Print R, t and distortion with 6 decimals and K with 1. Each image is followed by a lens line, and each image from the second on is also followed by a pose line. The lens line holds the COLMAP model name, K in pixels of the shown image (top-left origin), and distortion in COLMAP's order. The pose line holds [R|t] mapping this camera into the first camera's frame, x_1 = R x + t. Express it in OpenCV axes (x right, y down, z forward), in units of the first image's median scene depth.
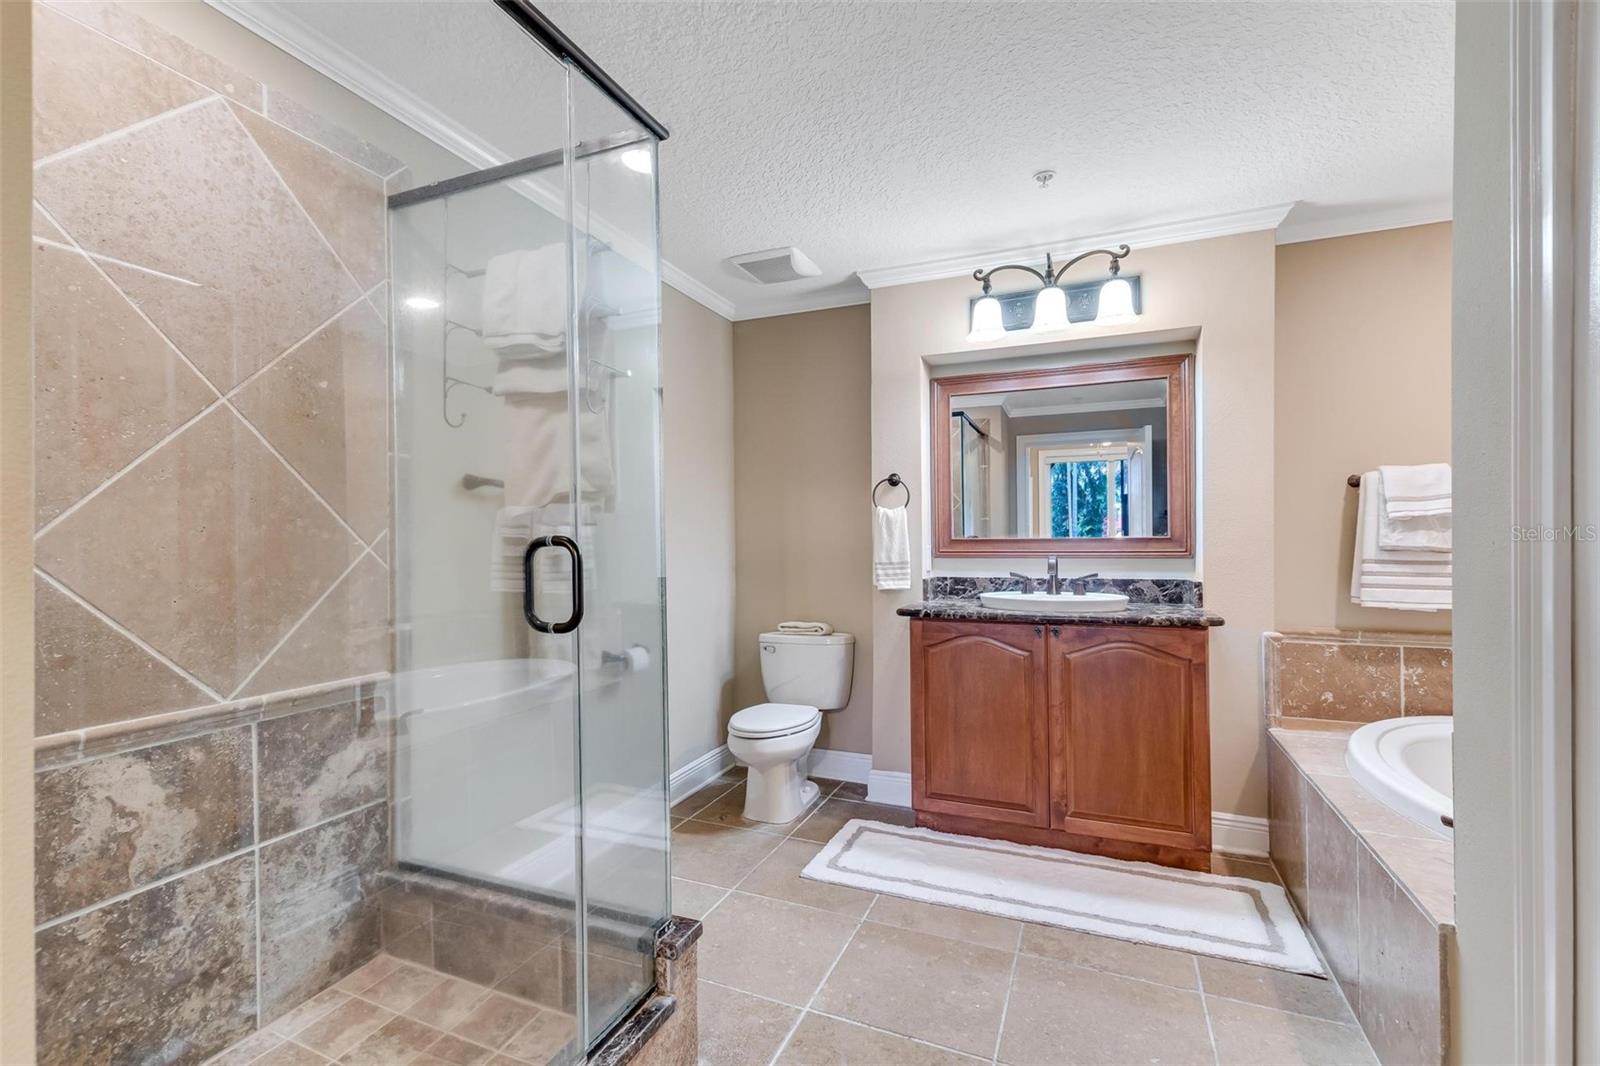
lens RADIAL K [[714.9, 0, 790.6], [0, 714.9, 534.7], [0, 0, 1]] dist [0.013059, 0.000149]
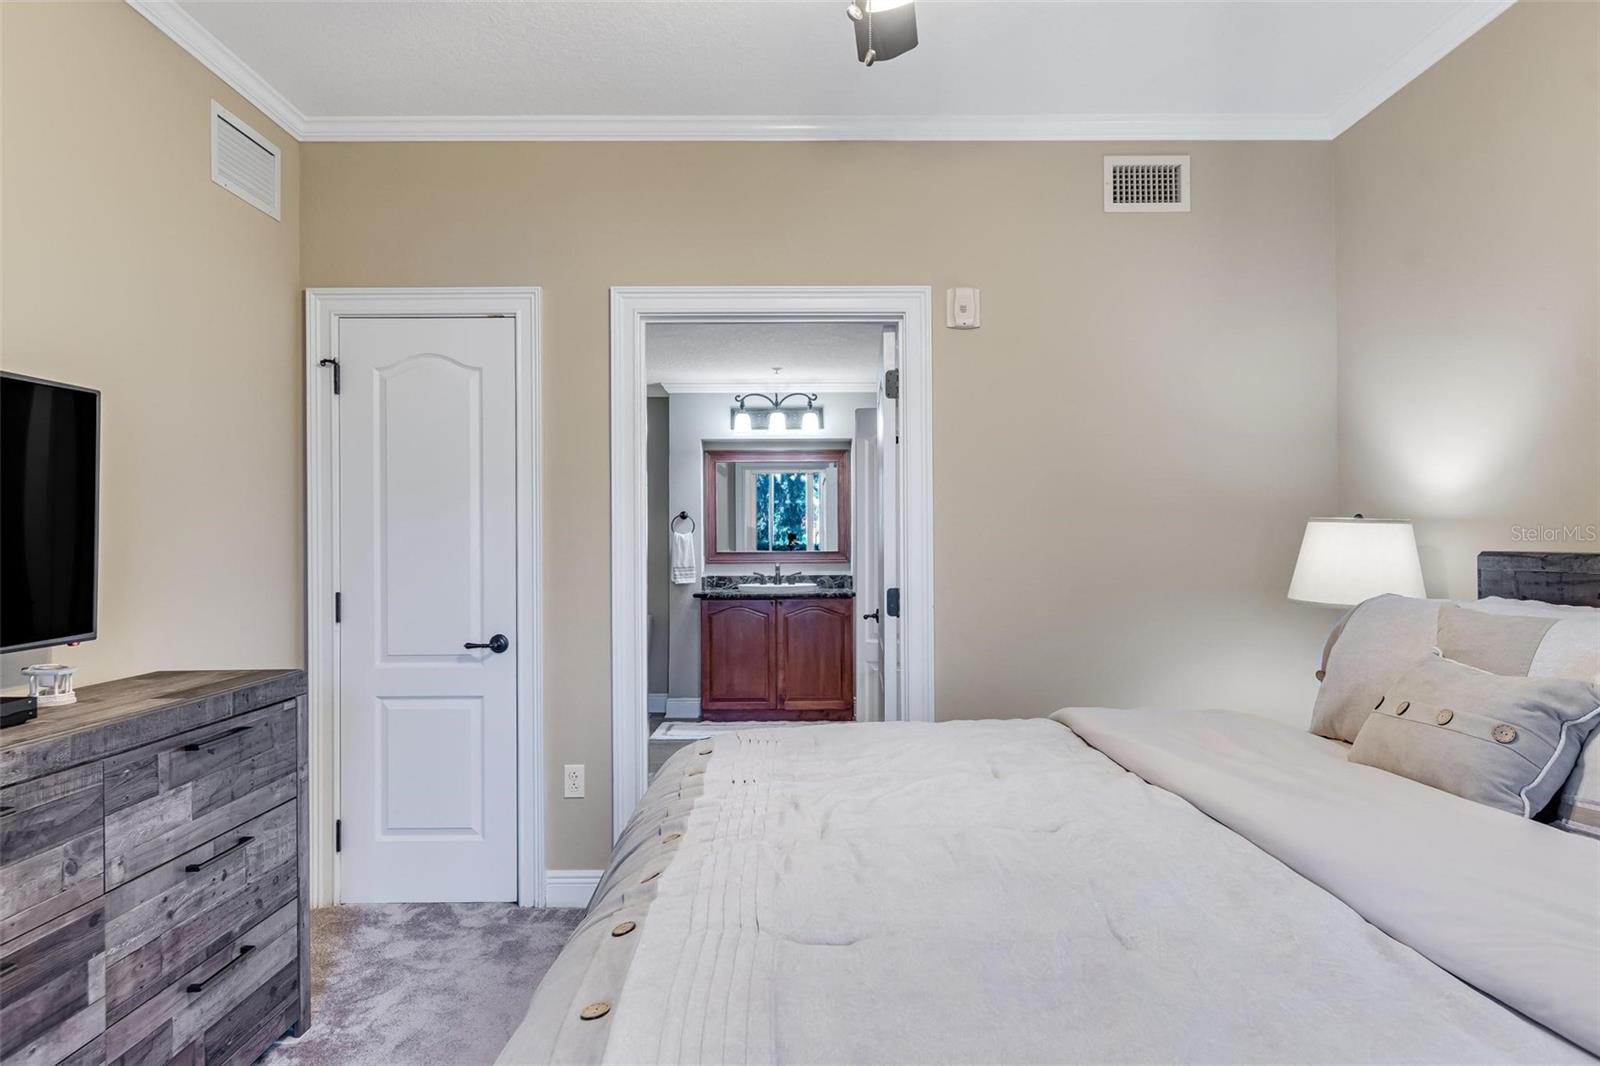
lens RADIAL K [[944.9, 0, 800.0], [0, 944.9, 533.0], [0, 0, 1]] dist [-0.000906, -0.001019]
pose [[0.917518, 0.005829, 0.397652, -0.505583], [-0.002995, 0.999966, -0.007746, -0.023929], [-0.397683, 0.005916, 0.917504, -1.147340]]
